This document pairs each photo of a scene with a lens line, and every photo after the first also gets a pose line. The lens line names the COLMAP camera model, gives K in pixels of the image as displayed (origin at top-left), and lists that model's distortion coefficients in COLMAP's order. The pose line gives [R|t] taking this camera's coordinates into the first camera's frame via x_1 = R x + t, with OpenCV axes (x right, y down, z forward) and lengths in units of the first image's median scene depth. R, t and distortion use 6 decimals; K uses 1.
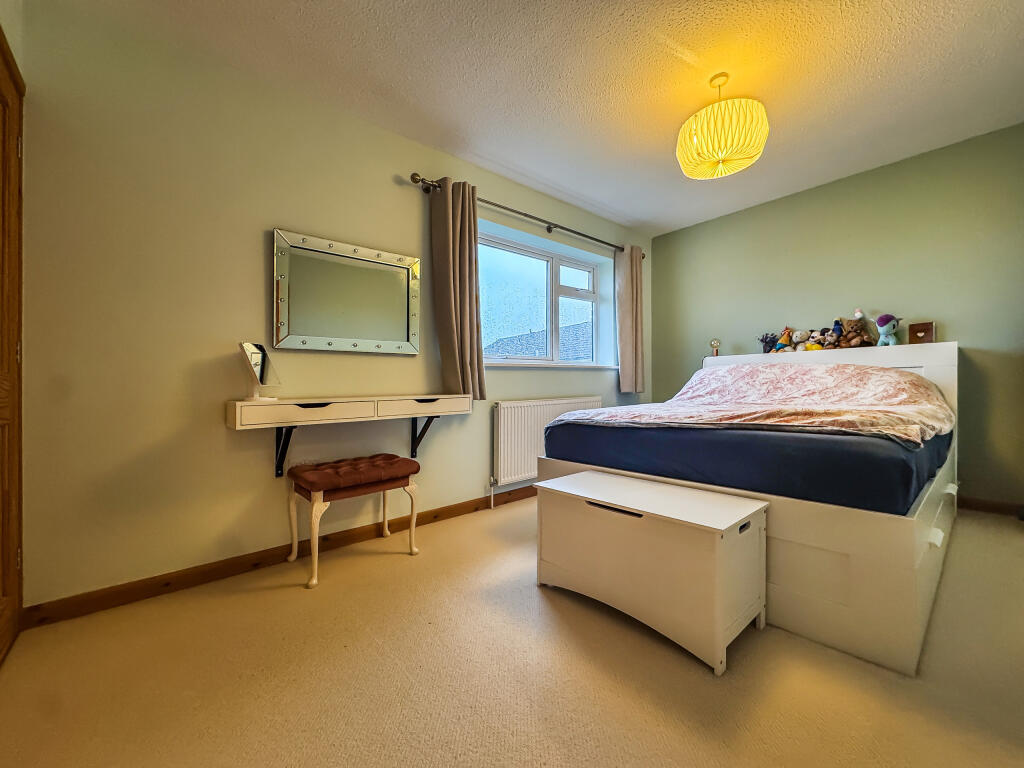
lens RADIAL K [[413.0, 0, 509.0], [0, 413.0, 388.6], [0, 0, 1]] dist [-0.001414, 0.000282]
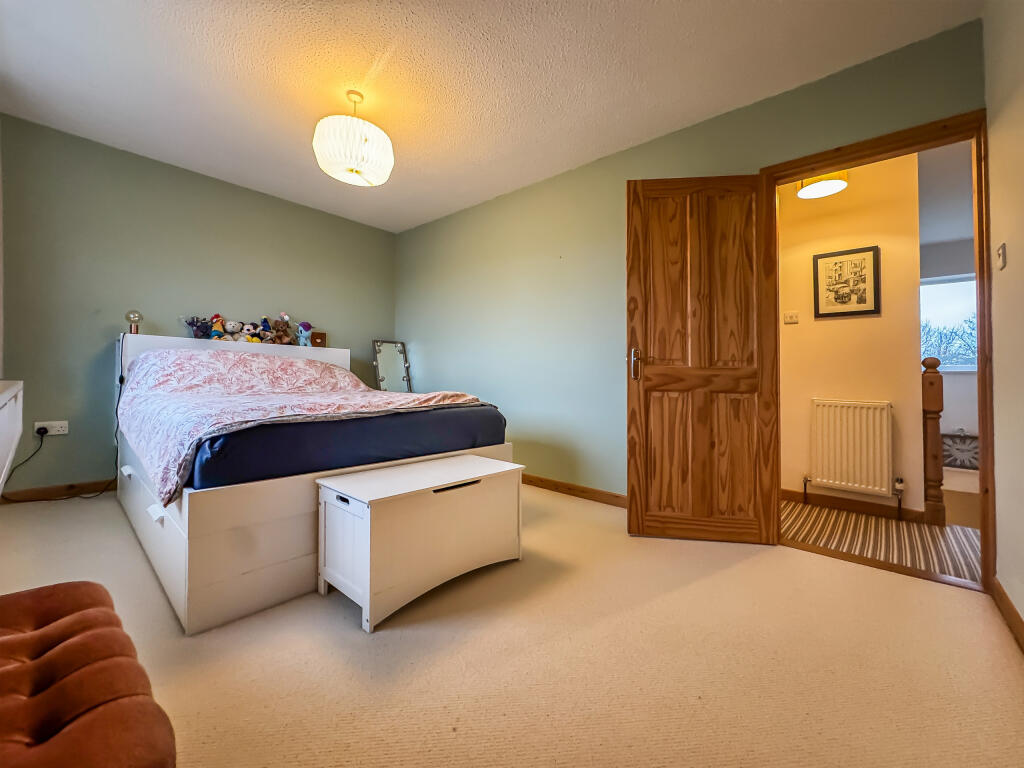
lens RADIAL K [[413.0, 0, 508.5], [0, 413.0, 380.0], [0, 0, 1]] dist [-0.001414, 0.000282]
pose [[-0.120694, 0.010791, 0.992631, -0.443324], [-0.012669, 0.999843, -0.012410, 0.010103], [-0.992609, -0.014074, -0.120538, 0.520424]]
